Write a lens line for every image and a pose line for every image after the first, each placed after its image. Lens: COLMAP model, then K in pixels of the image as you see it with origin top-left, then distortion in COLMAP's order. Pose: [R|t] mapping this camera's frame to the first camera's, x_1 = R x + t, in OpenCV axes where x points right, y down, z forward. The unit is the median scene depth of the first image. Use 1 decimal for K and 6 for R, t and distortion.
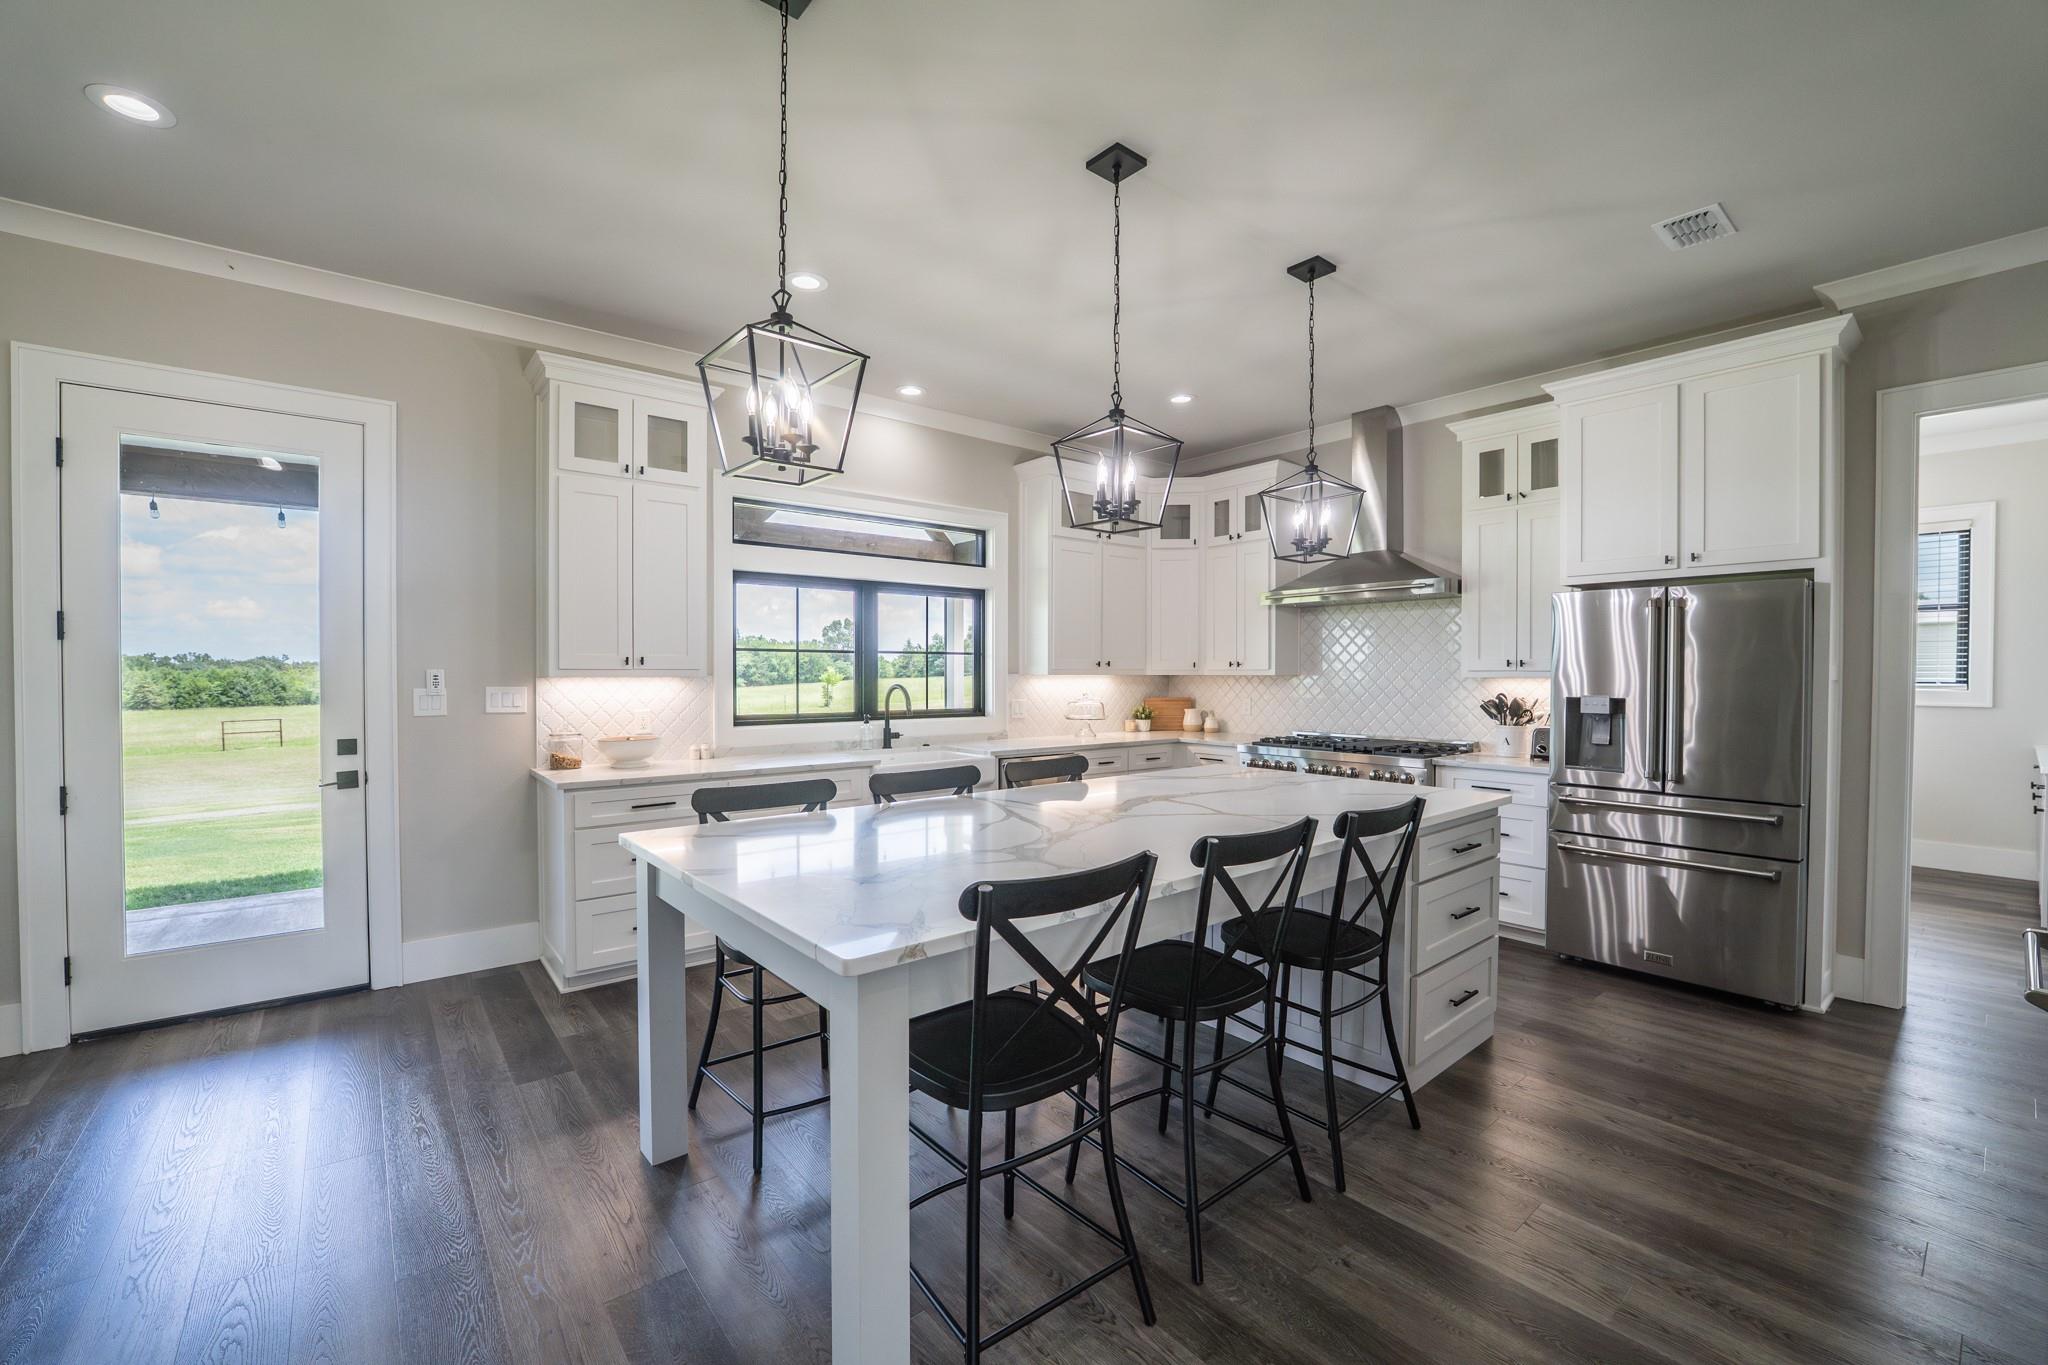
lens RADIAL K [[831.7, 0, 1022.6], [0, 831.7, 678.3], [0, 0, 1]] dist [-0.002408, -0.000048]
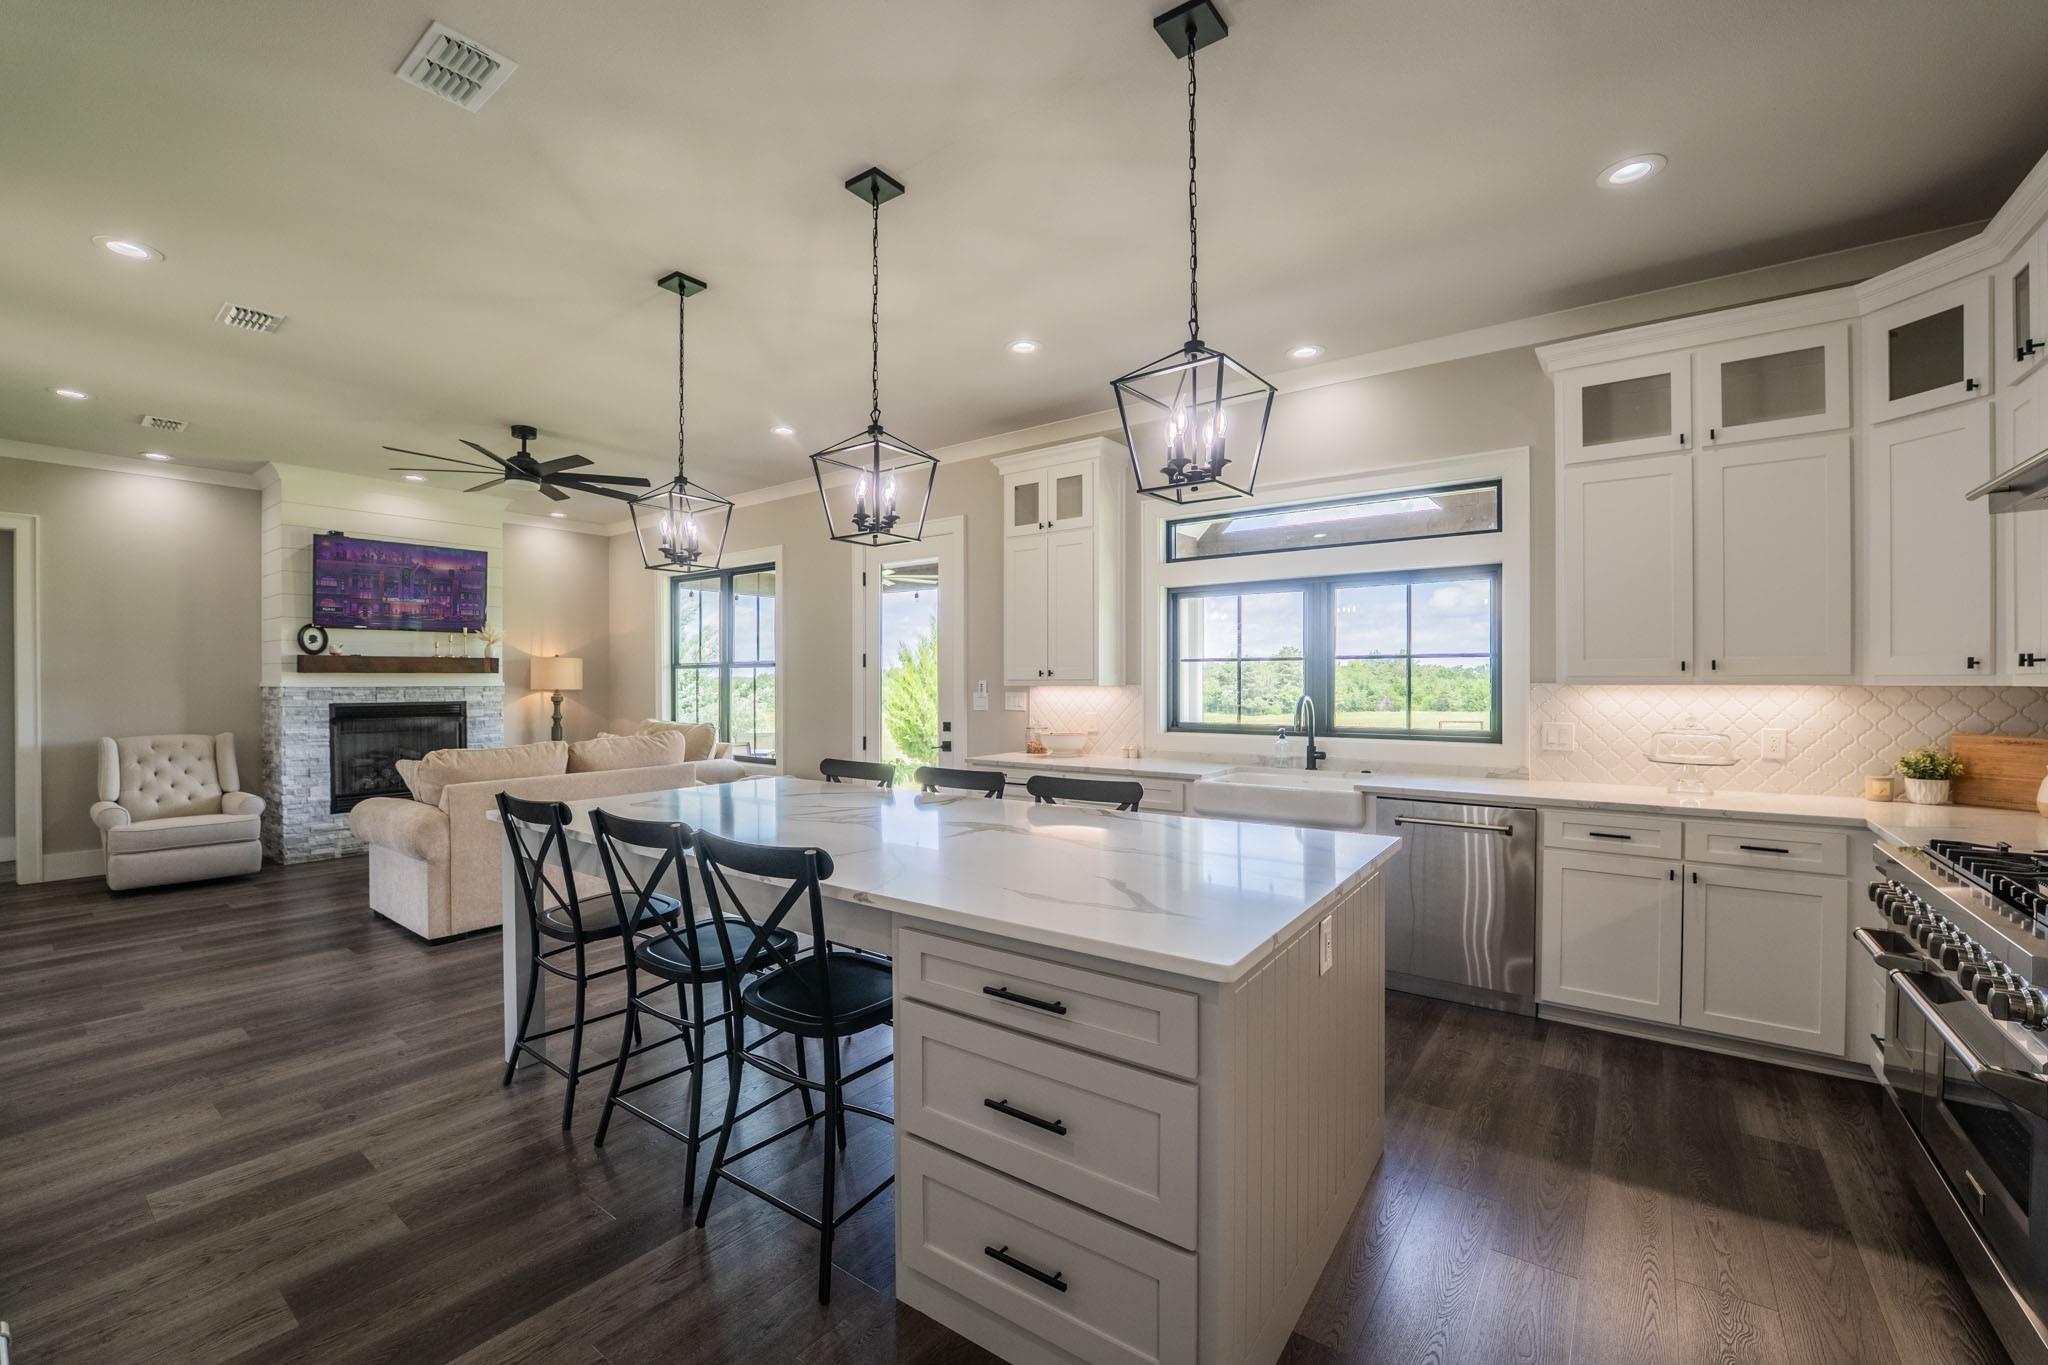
lens RADIAL K [[831.7, 0, 1025.3], [0, 831.7, 685.8], [0, 0, 1]] dist [-0.002408, -0.000048]
pose [[0.254978, -0.000969, -0.966946, 0.690217], [-0.008037, 0.999963, -0.003121, 0.002921], [0.966913, 0.008567, 0.254961, 0.569517]]
